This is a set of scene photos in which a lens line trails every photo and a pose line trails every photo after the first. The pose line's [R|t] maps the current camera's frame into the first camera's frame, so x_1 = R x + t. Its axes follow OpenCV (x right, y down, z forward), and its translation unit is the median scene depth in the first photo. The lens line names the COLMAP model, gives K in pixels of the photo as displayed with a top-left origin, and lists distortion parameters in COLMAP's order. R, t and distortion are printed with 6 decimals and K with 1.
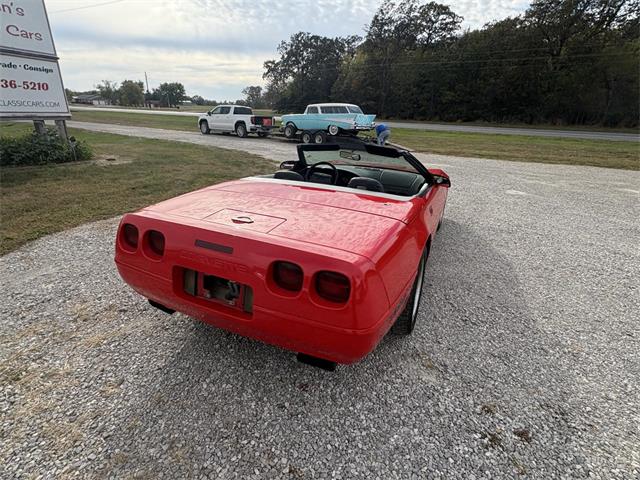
lens RADIAL K [[320.2, 0, 319.9], [0, 320.2, 242.4], [0, 0, 1]] dist [0.002057, -0.001652]
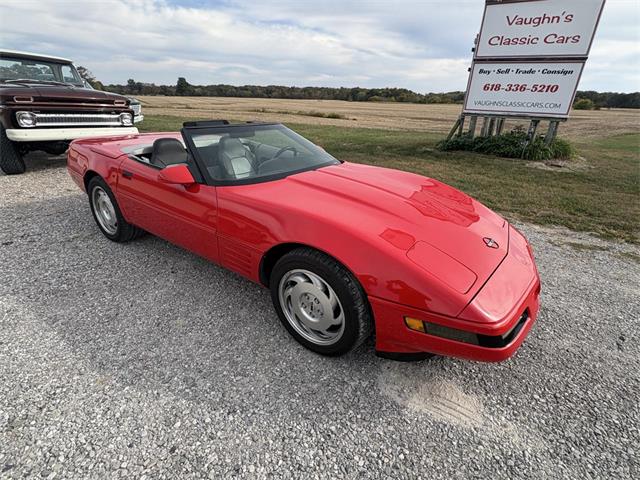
lens RADIAL K [[320.7, 0, 320.0], [0, 320.7, 240.0], [0, 0, 1]] dist [0.000441, -0.000478]
pose [[-0.197649, 0.364609, -0.909942, 0.168153], [-0.410574, 0.812121, 0.414593, -0.083071], [0.890148, 0.455543, -0.010816, 0.224515]]
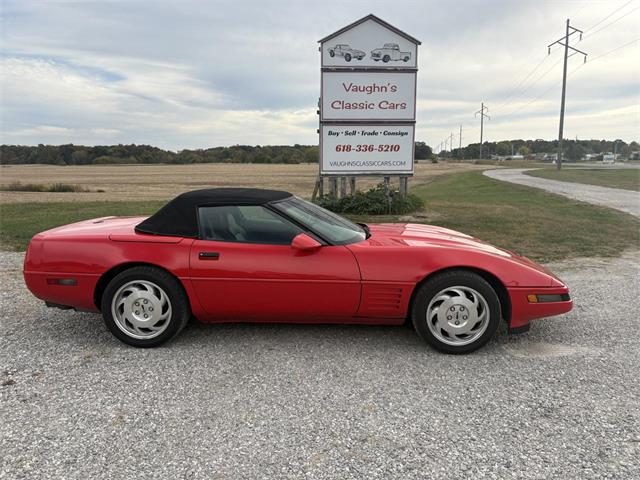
lens RADIAL K [[483.6, 0, 322.7], [0, 483.6, 247.2], [0, 0, 1]] dist [0.051485, -0.052984]
pose [[0.370055, 0.132829, -0.919465, 0.245975], [-0.341163, 0.940003, -0.001511, -0.032408], [0.864099, 0.314246, 0.393169, 0.095989]]
